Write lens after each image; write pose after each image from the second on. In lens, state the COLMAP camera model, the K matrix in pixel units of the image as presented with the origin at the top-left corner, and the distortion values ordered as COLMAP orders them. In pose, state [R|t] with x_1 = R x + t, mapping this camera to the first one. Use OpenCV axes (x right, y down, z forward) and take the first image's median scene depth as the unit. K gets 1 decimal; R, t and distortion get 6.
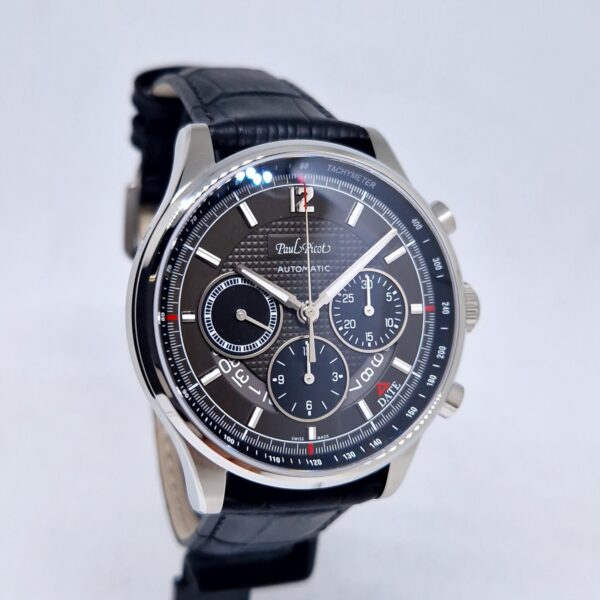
lens RADIAL K [[1036.1, 0, 299.6], [0, 1036.1, 275.1], [0, 0, 1]] dist [-0.011689, -0.169364]
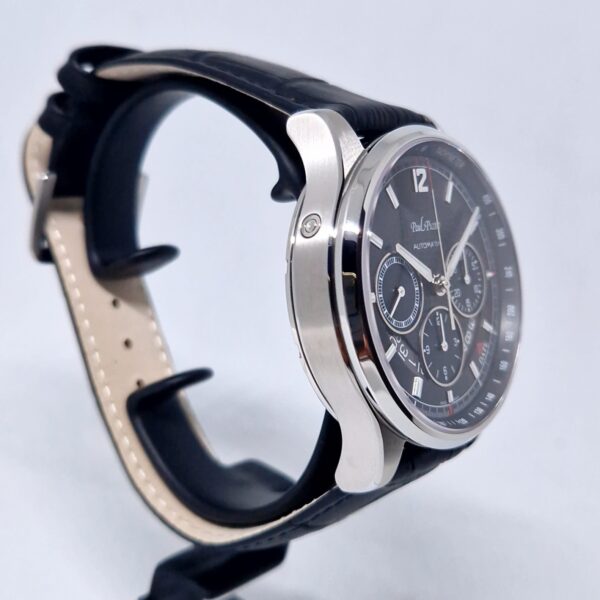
lens RADIAL K [[1036.1, 0, 299.6], [0, 1036.1, 275.1], [0, 0, 1]] dist [-0.011689, -0.169364]
pose [[0.830927, -0.082300, 0.550261, -0.691320], [0.080816, 0.996364, 0.026984, -0.014506], [-0.550481, 0.022048, 0.834556, 0.179837]]
